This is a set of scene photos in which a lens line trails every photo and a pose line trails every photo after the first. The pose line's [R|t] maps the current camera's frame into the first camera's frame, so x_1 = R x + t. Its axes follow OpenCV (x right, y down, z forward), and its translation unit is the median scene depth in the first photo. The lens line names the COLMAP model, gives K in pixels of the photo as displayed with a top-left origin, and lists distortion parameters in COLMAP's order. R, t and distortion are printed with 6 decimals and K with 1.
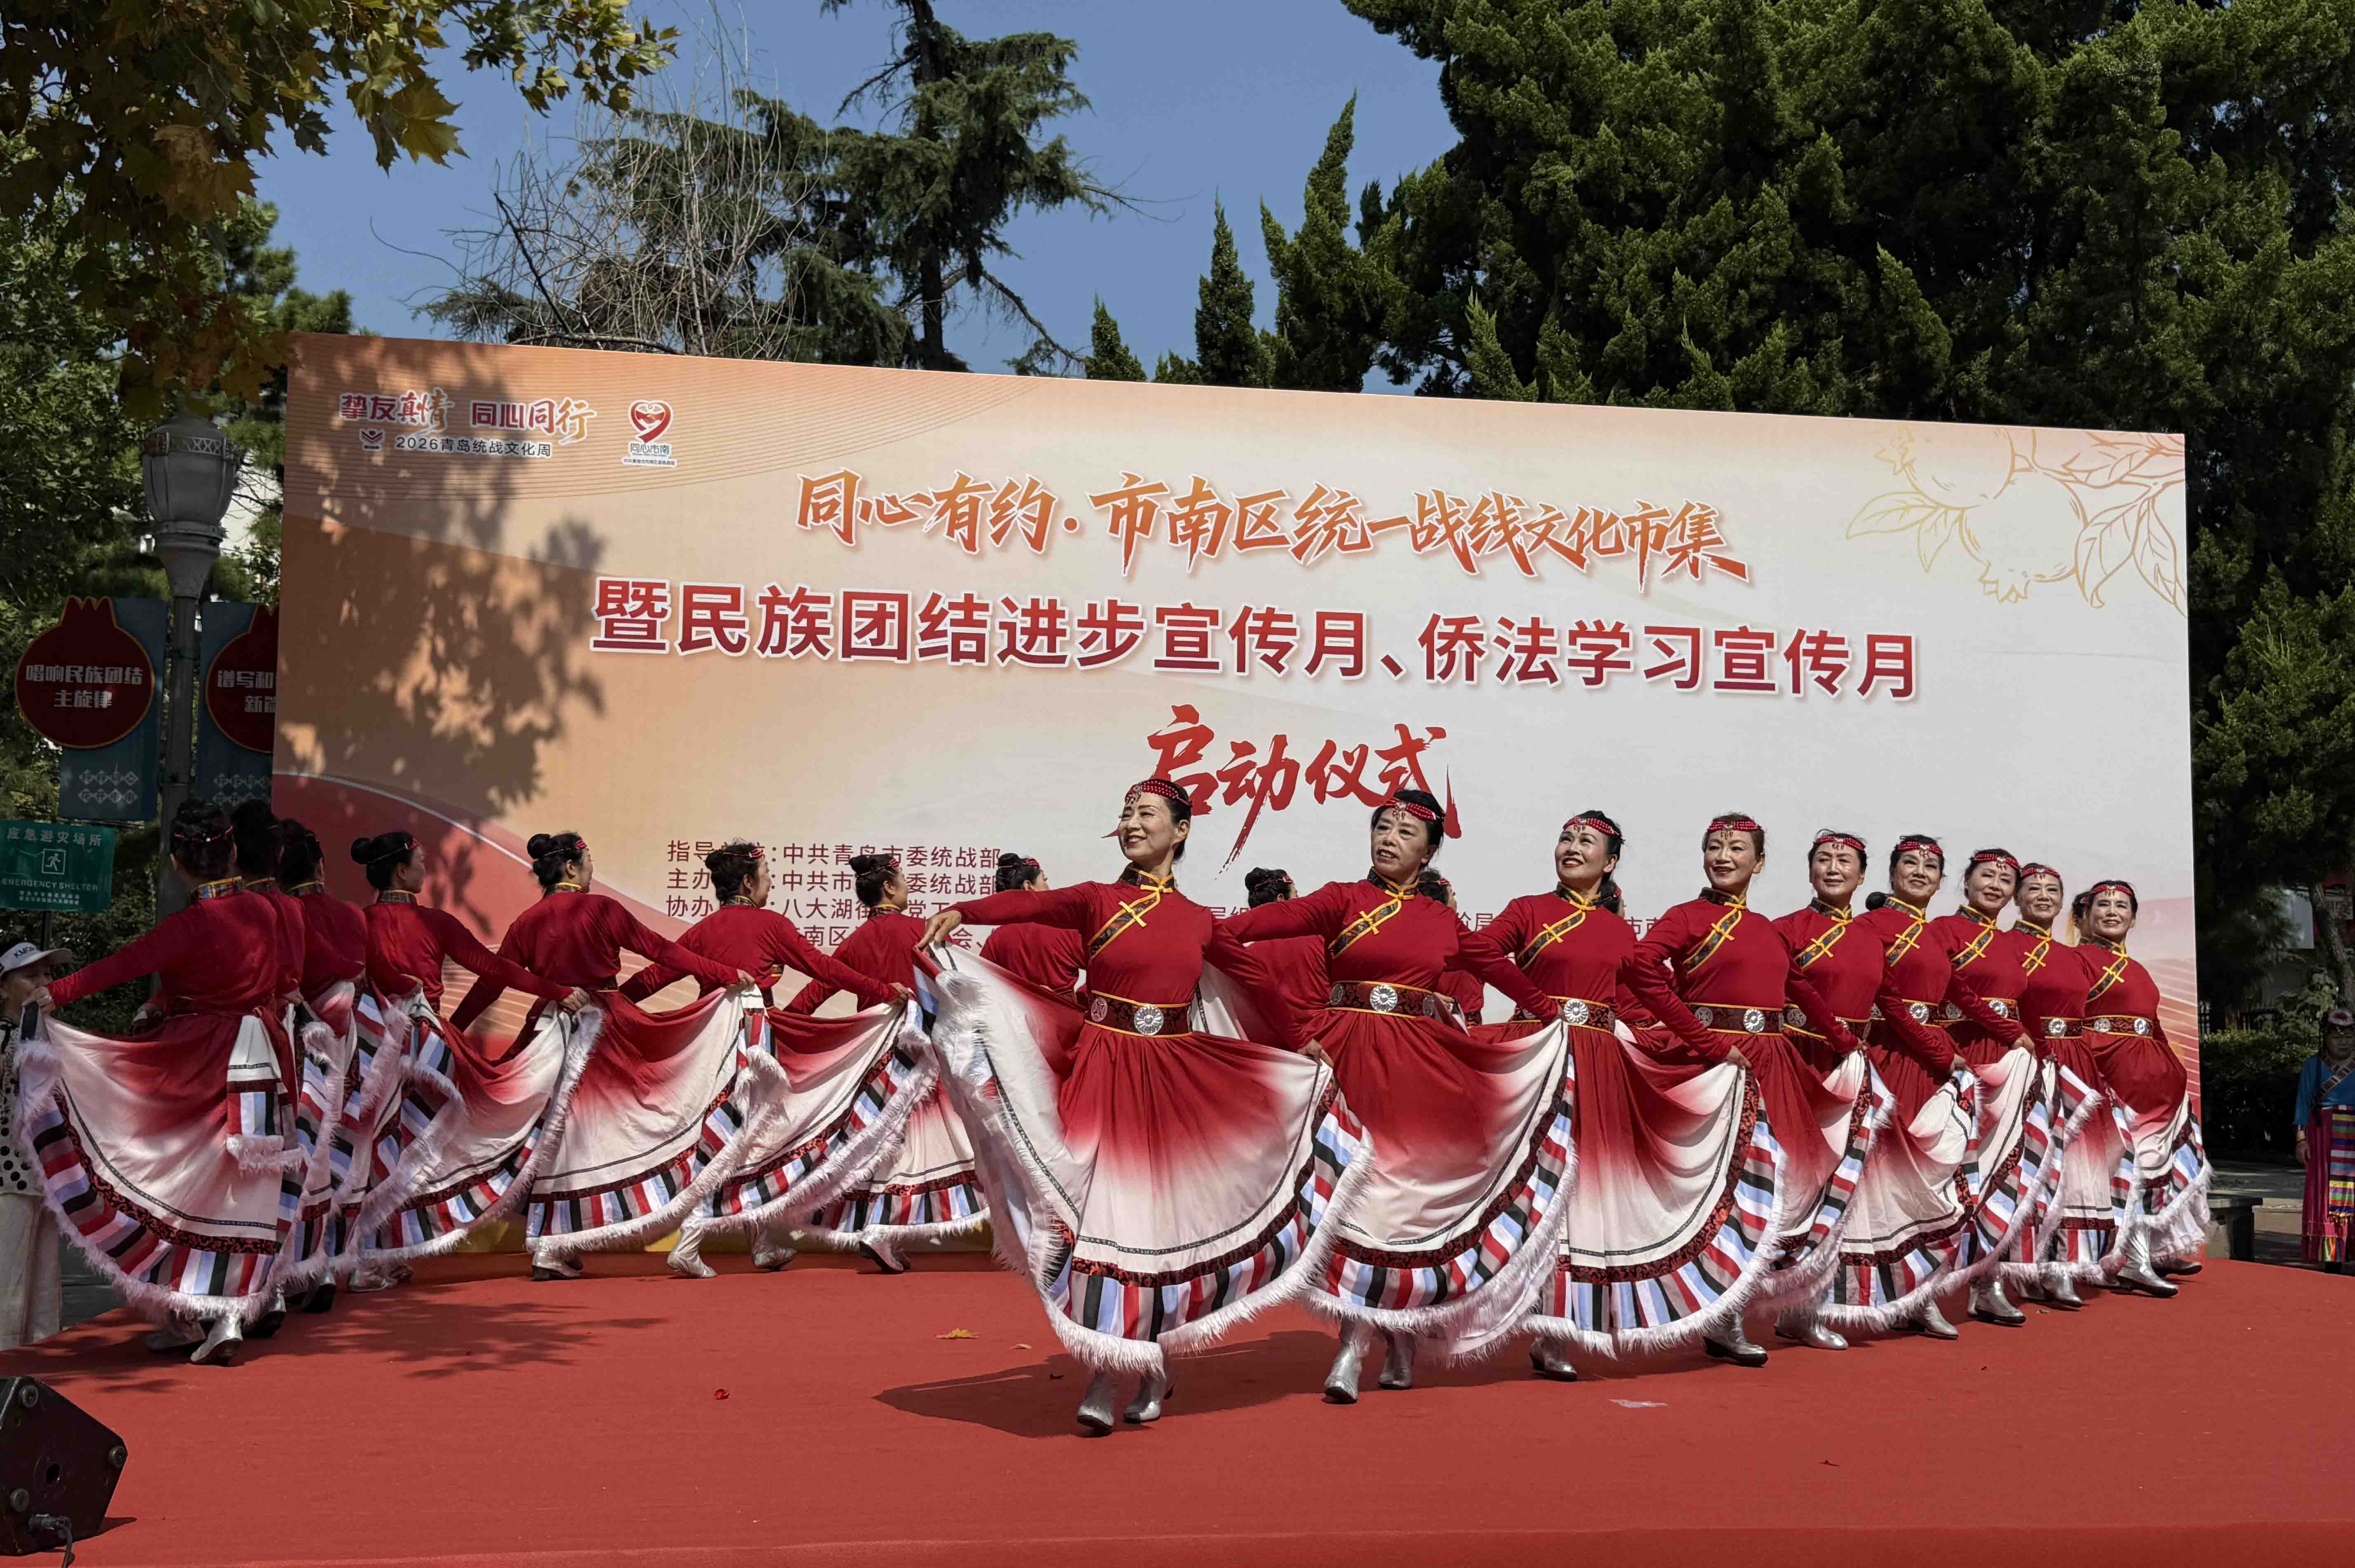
lens RADIAL K [[2352.7, 0, 1210.1], [0, 2352.7, 798.4], [0, 0, 1]] dist [0.141583, 0.000000]
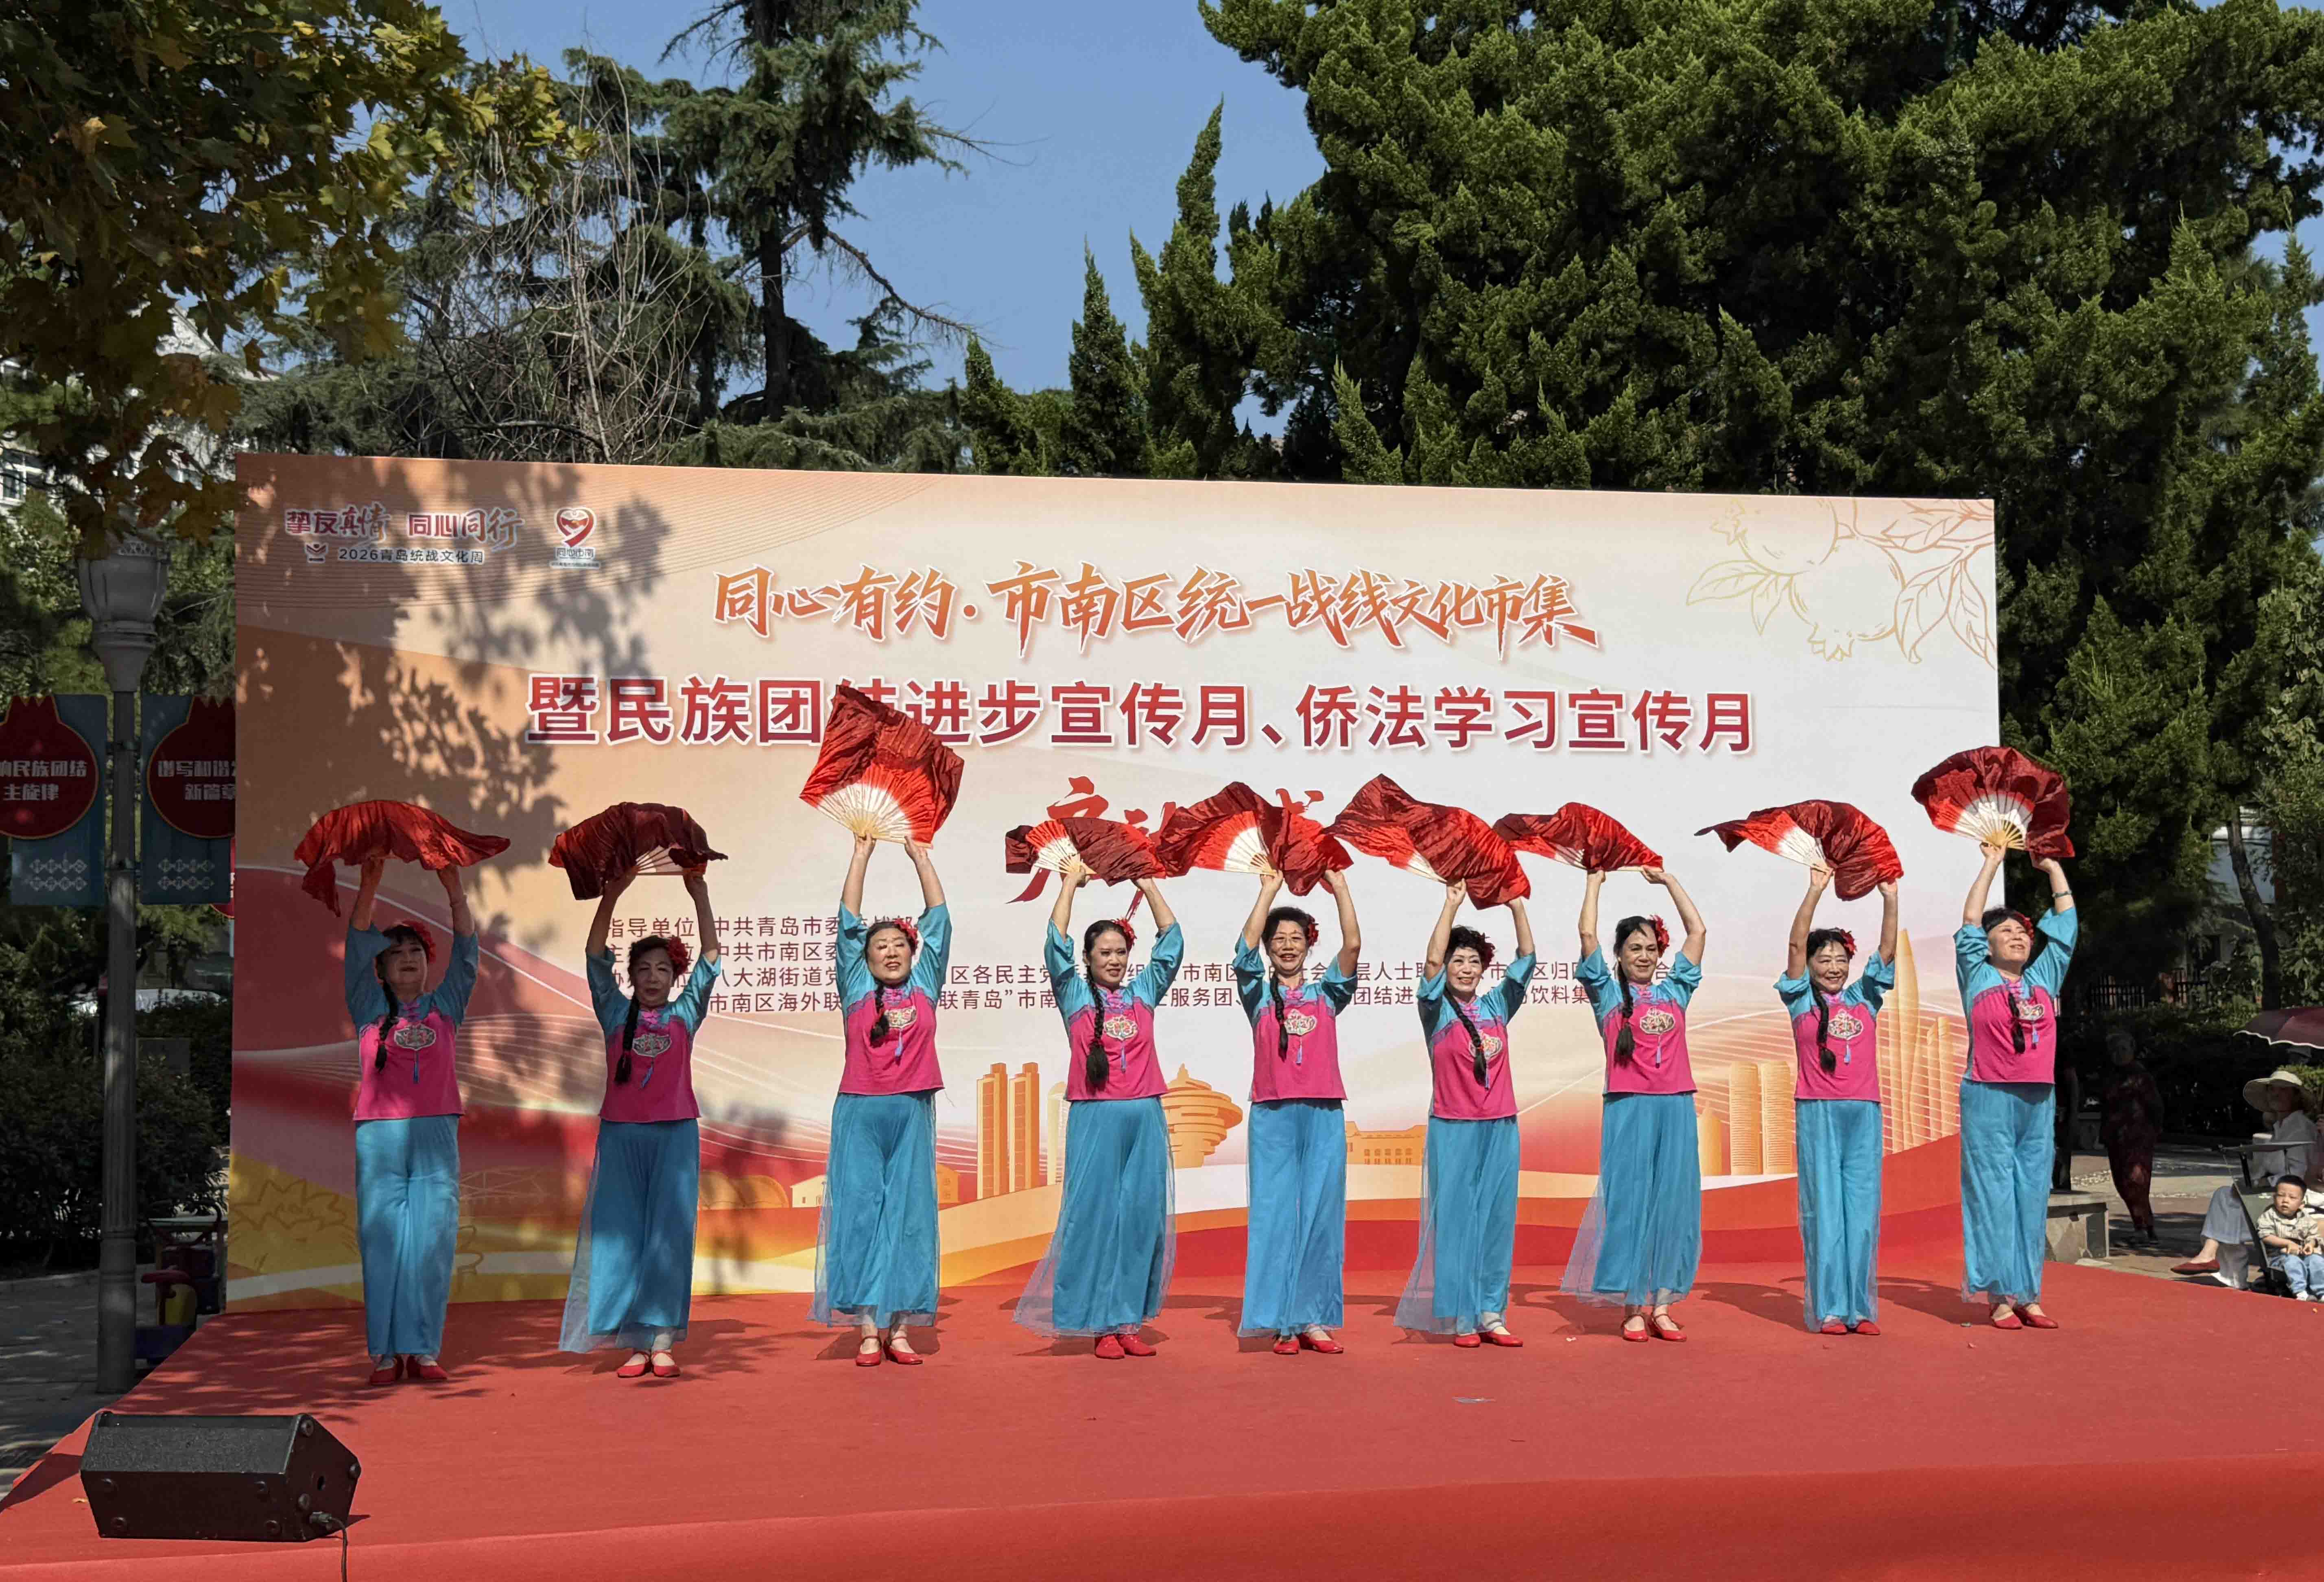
lens RADIAL K [[2682.5, 0, 1174.0], [0, 2682.5, 802.0], [0, 0, 1]] dist [0.166931, 0.000000]
pose [[0.999000, -0.023742, 0.037884, -0.014189], [0.022977, 0.999526, 0.020500, -0.050494], [-0.038353, -0.019609, 0.999072, -0.219018]]
